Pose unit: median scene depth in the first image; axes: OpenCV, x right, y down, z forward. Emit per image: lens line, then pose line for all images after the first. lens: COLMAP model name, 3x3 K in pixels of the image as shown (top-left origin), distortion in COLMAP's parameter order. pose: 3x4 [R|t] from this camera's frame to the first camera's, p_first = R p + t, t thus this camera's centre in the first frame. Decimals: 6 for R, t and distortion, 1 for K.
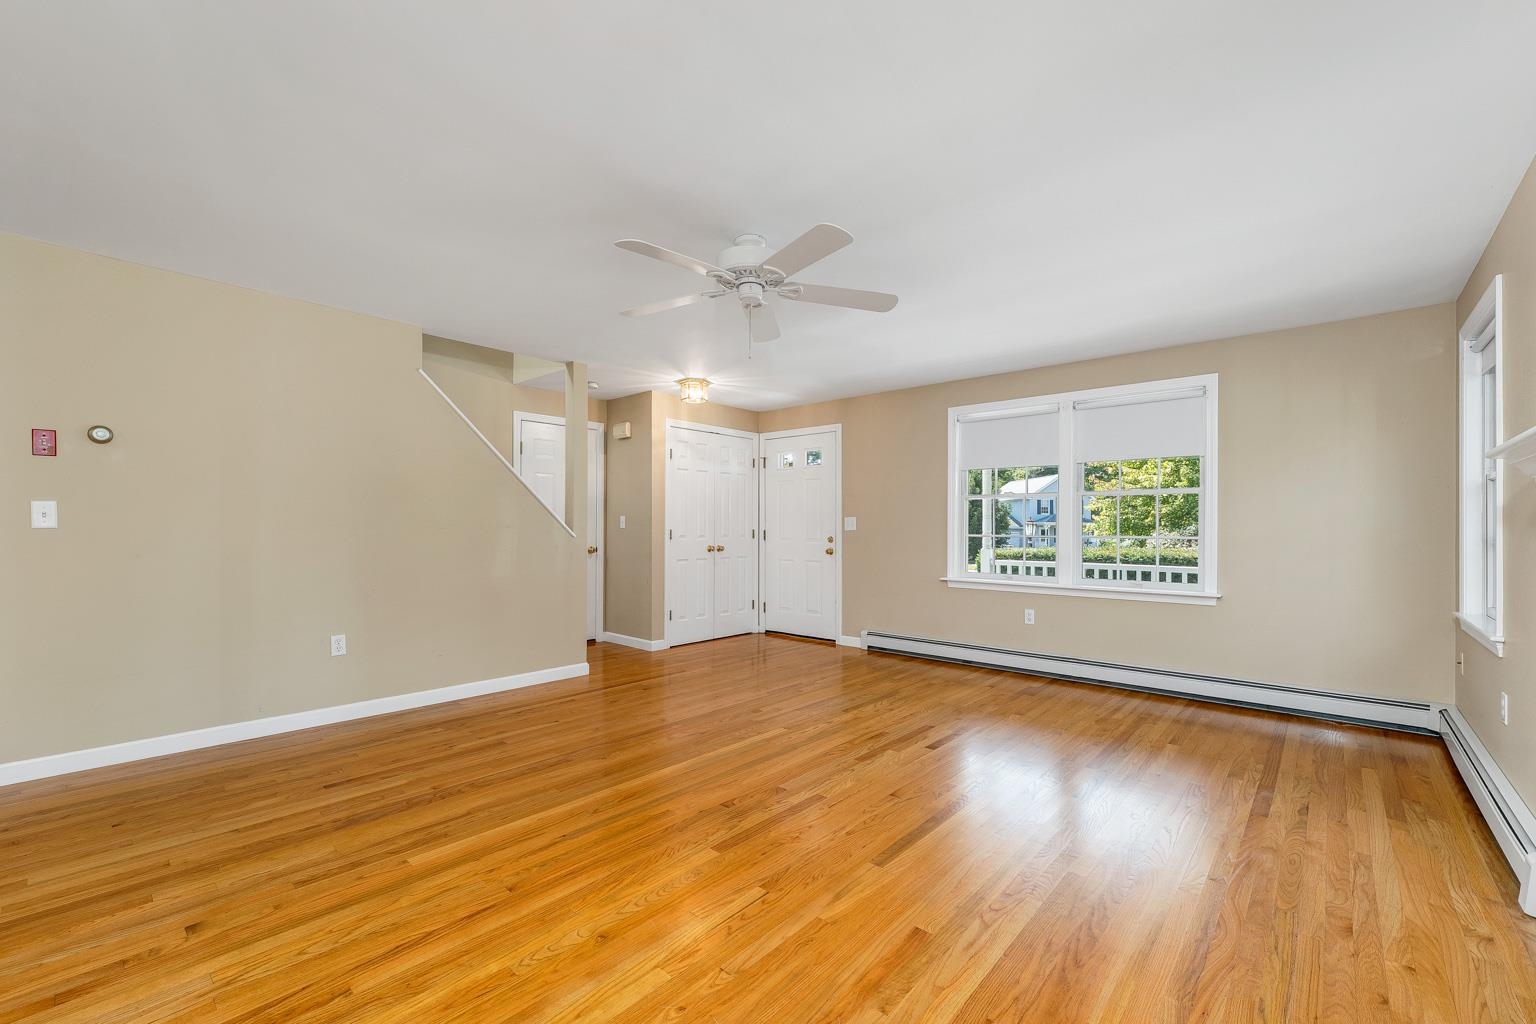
lens RADIAL K [[631.1, 0, 760.4], [0, 631.1, 516.2], [0, 0, 1]] dist [-0.003093, -0.000734]
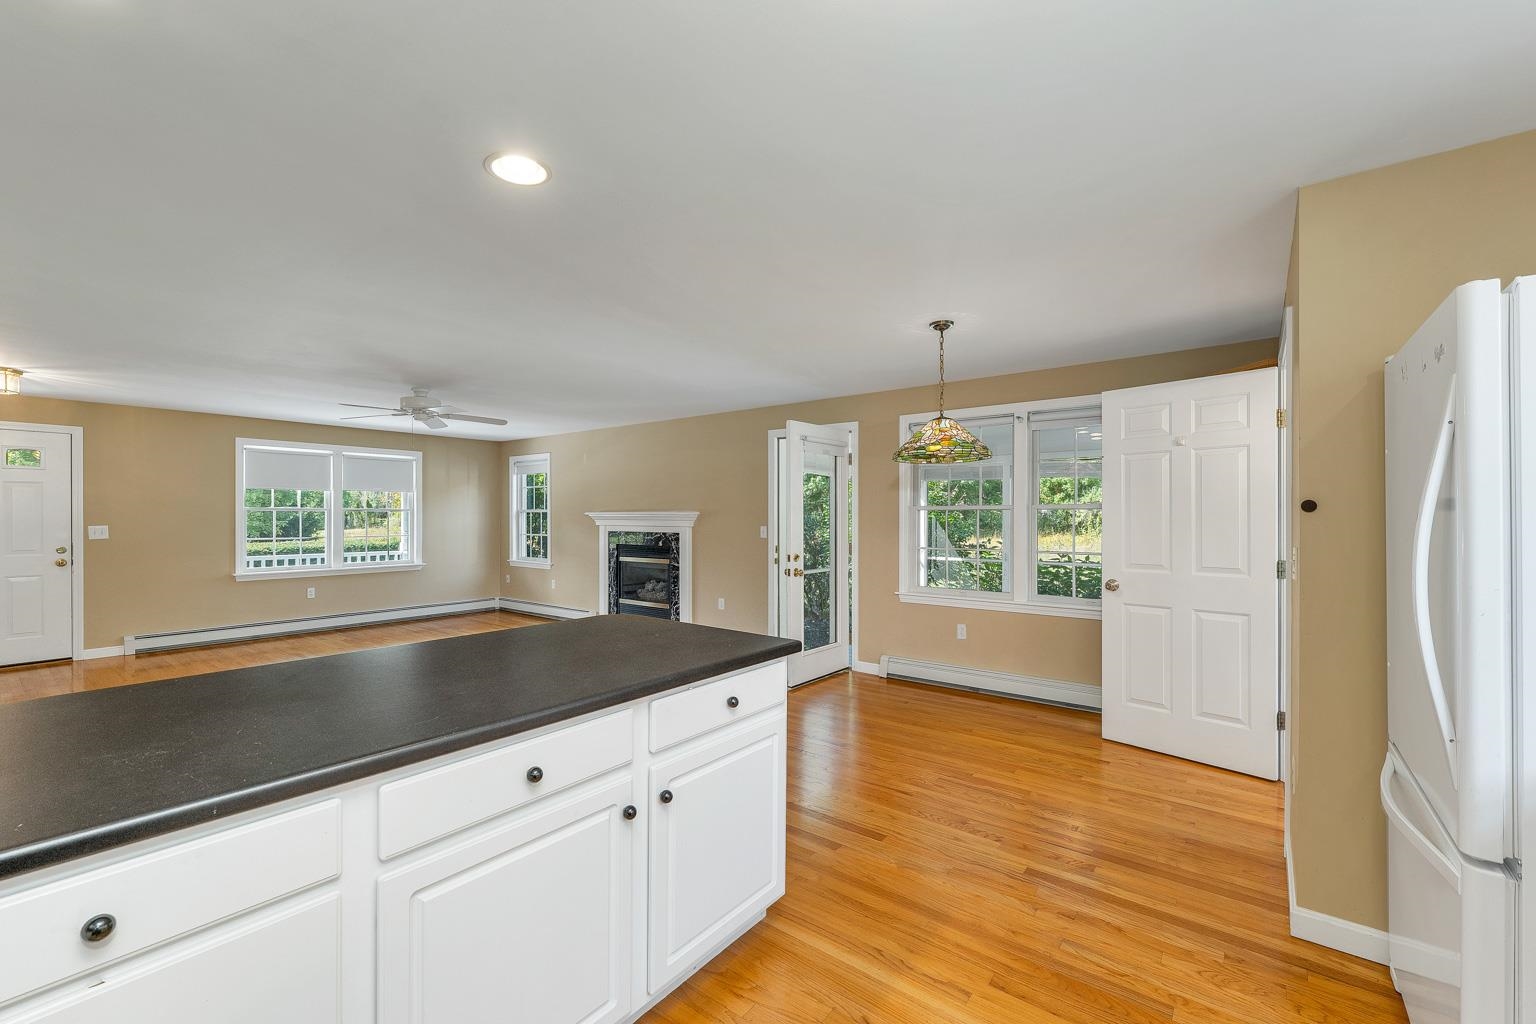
lens RADIAL K [[631.1, 0, 766.8], [0, 631.1, 514.9], [0, 0, 1]] dist [-0.003093, -0.000734]
pose [[-0.074838, -0.006141, 0.997177, -0.897726], [-0.014998, 0.999875, 0.005032, -0.034890], [-0.997083, -0.014579, -0.074921, 0.048343]]
